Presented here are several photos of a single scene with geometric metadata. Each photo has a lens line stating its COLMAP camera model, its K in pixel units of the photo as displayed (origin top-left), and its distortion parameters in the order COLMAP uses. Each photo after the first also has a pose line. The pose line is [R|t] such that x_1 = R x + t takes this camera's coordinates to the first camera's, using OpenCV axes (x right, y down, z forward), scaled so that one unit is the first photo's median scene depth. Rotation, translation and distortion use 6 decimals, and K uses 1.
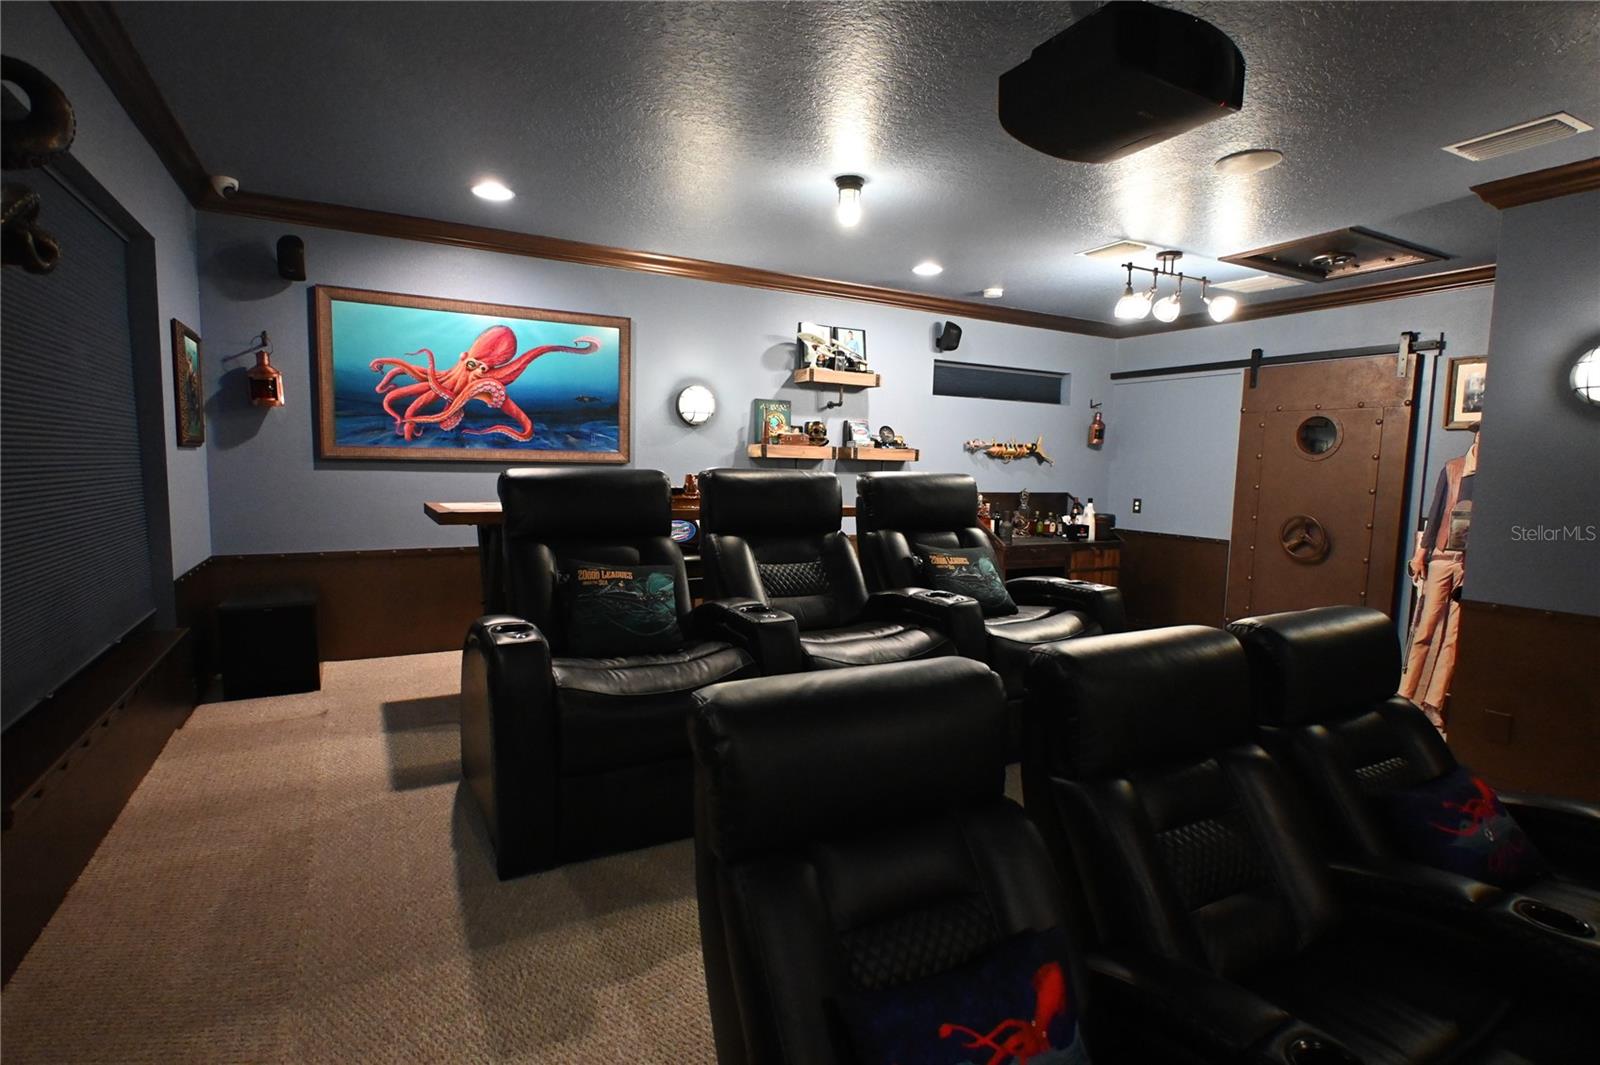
lens RADIAL K [[786.6, 0, 800.9], [0, 786.6, 536.9], [0, 0, 1]] dist [-0.005149, 0.002846]
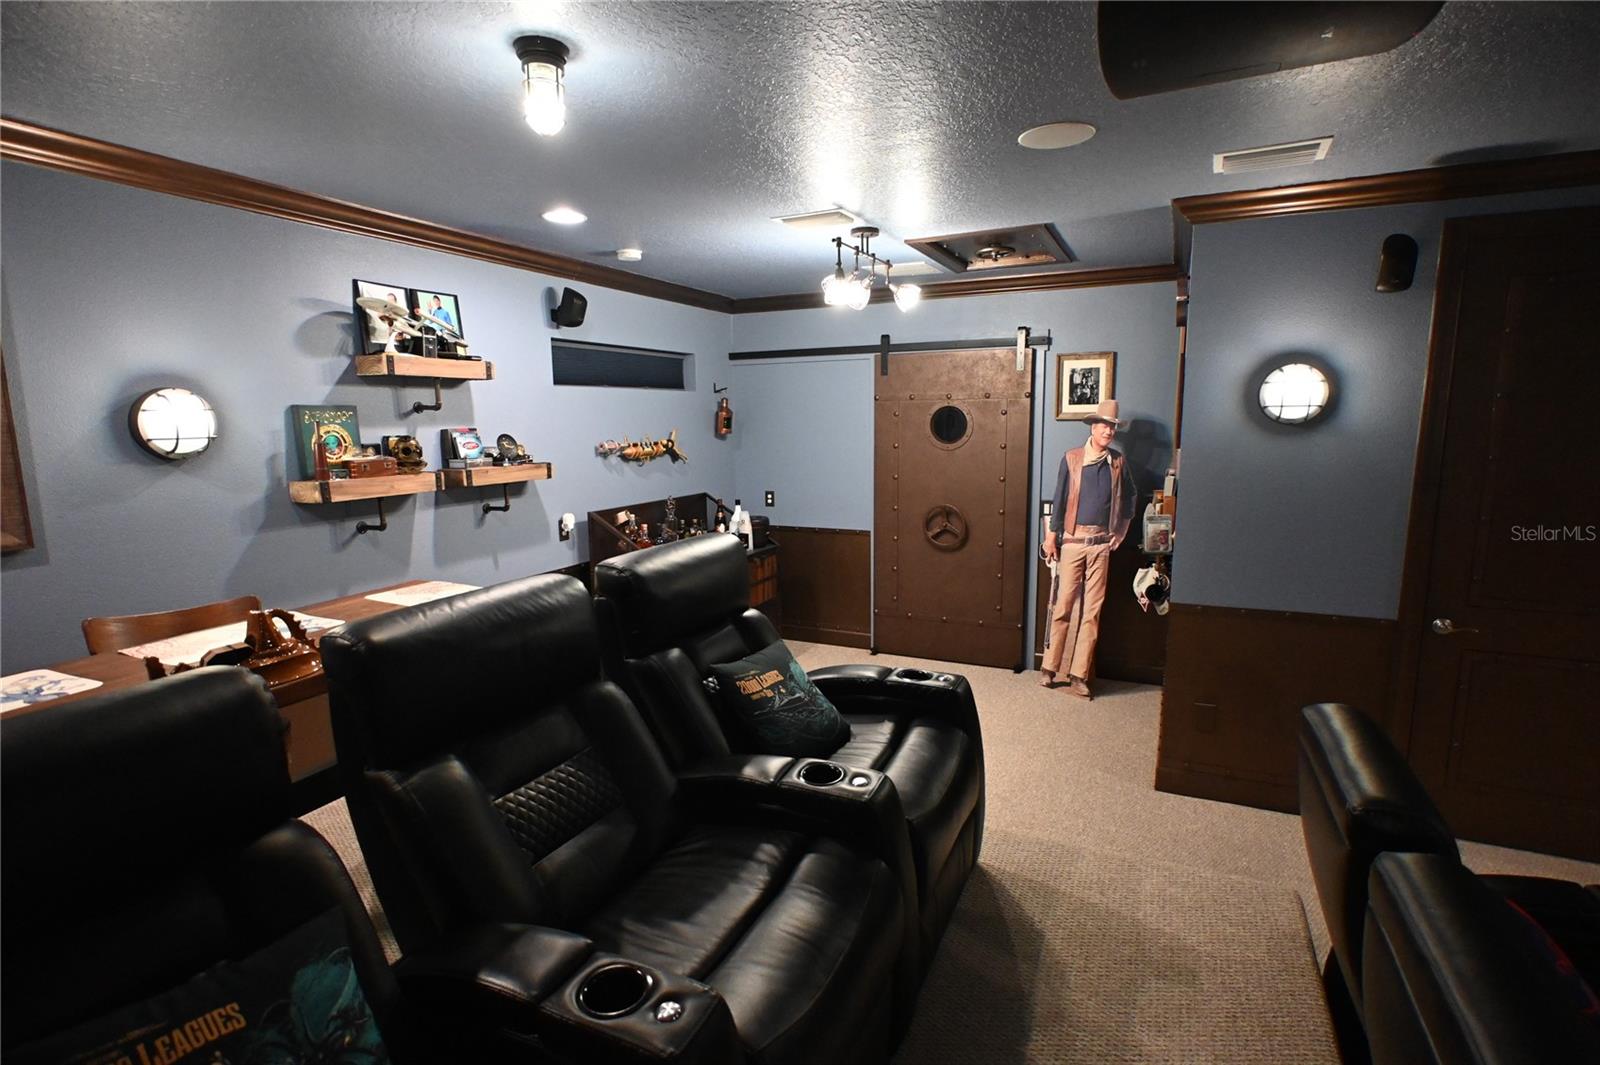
lens RADIAL K [[786.6, 0, 800.9], [0, 786.6, 536.9], [0, 0, 1]] dist [-0.005149, 0.002846]
pose [[0.814851, -0.122303, 0.566621, -0.092773], [0.087581, 0.992243, 0.088222, -0.093842], [-0.573016, -0.022262, 0.819242, 0.280583]]
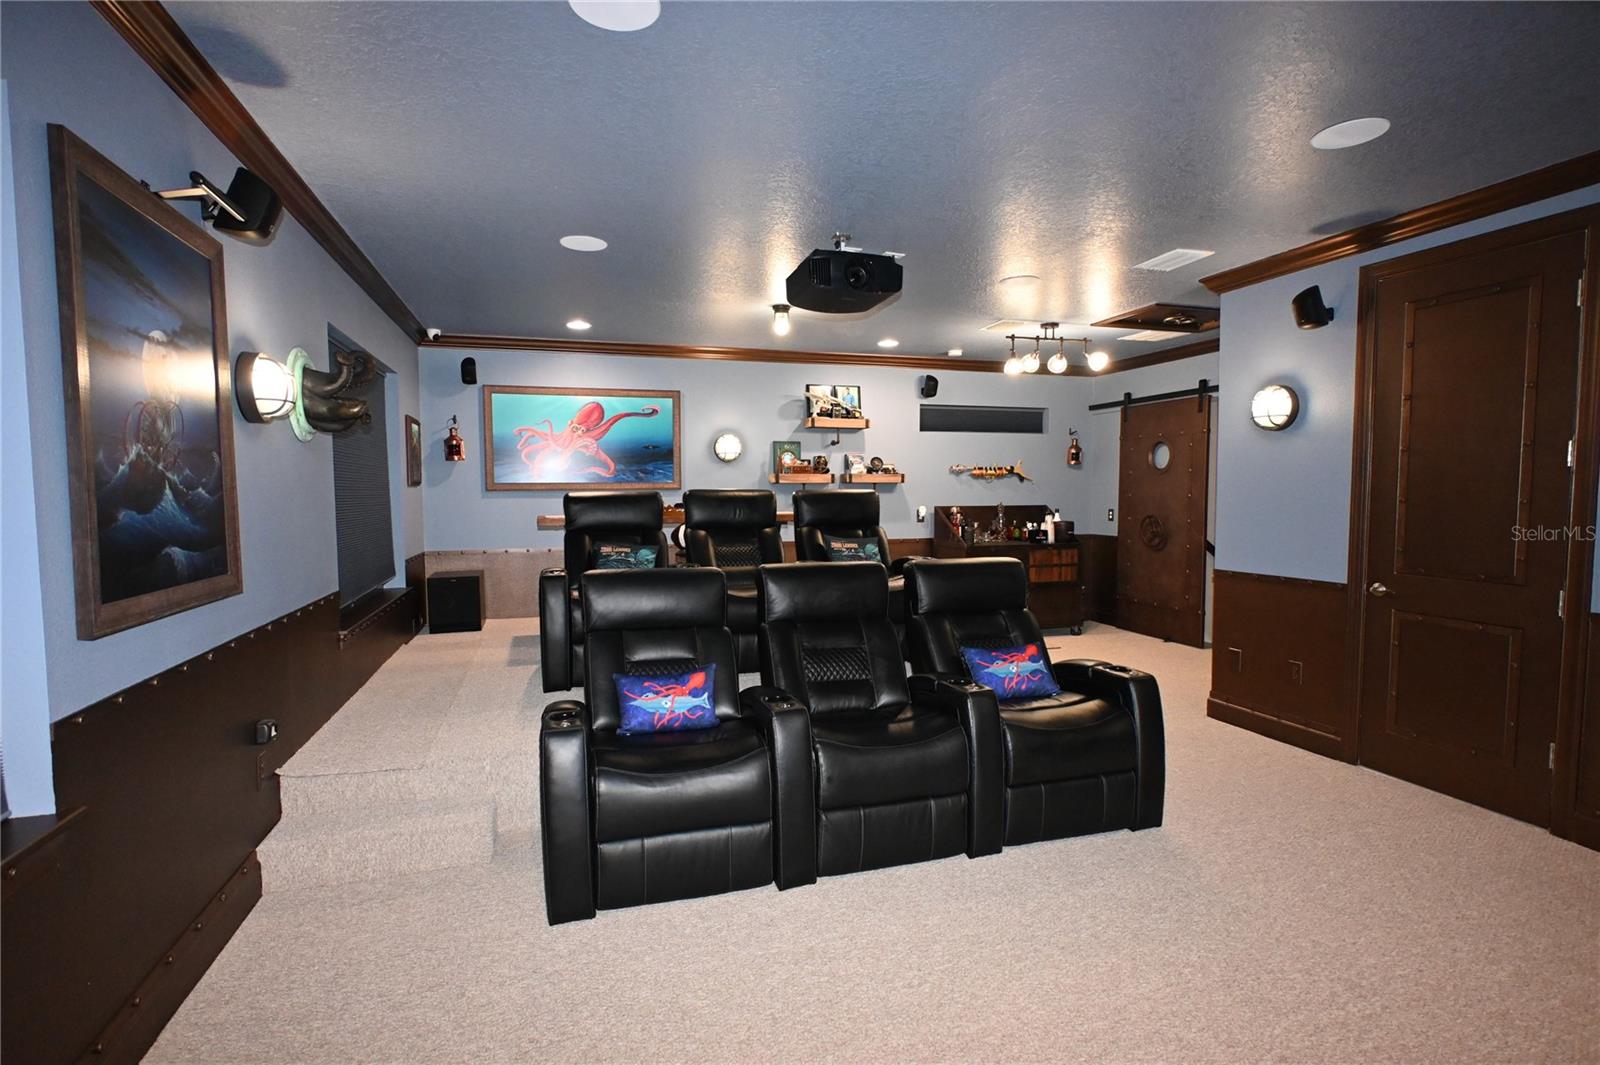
lens RADIAL K [[786.6, 0, 800.9], [0, 786.6, 536.9], [0, 0, 1]] dist [-0.005149, 0.002846]
pose [[0.978549, -0.015125, -0.205457, 0.270040], [0.007387, 0.999236, -0.038380, 0.046115], [0.205881, 0.036039, 0.977913, -0.337865]]
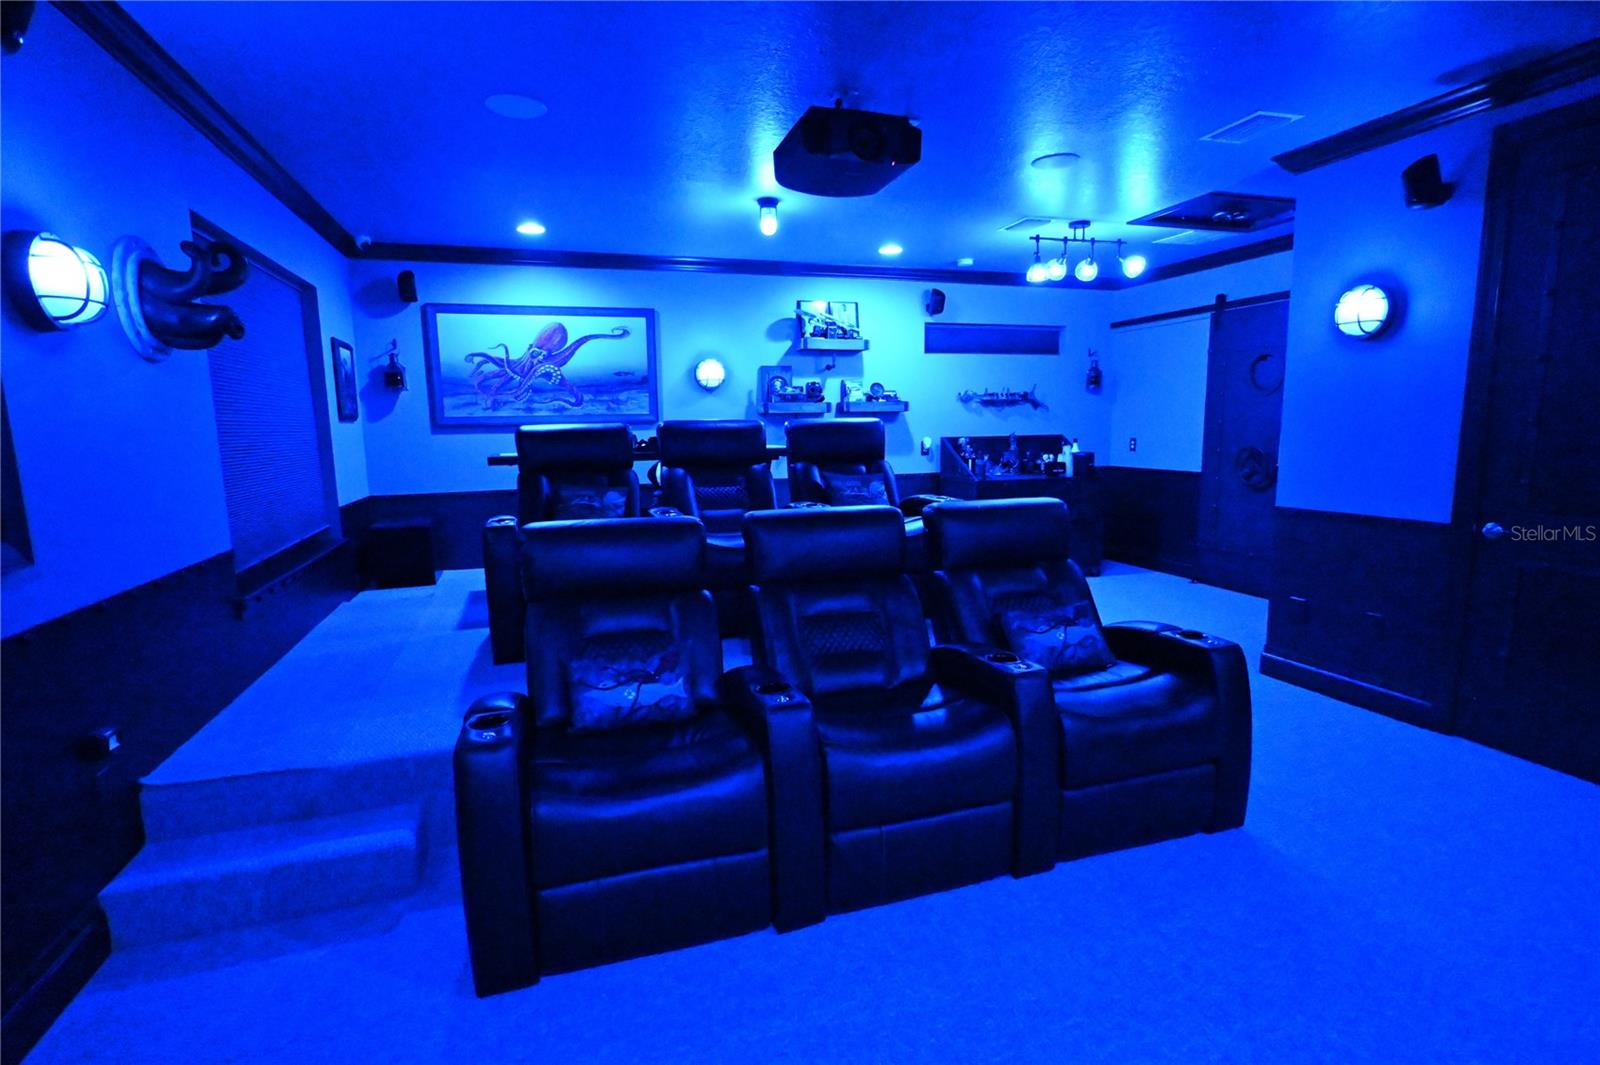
lens RADIAL K [[786.6, 0, 800.9], [0, 786.6, 536.9], [0, 0, 1]] dist [-0.005149, 0.002846]
pose [[0.980839, -0.011525, -0.194477, 0.238344], [0.020784, 0.998742, 0.045639, 0.037017], [0.193706, -0.048807, 0.979845, -0.209380]]
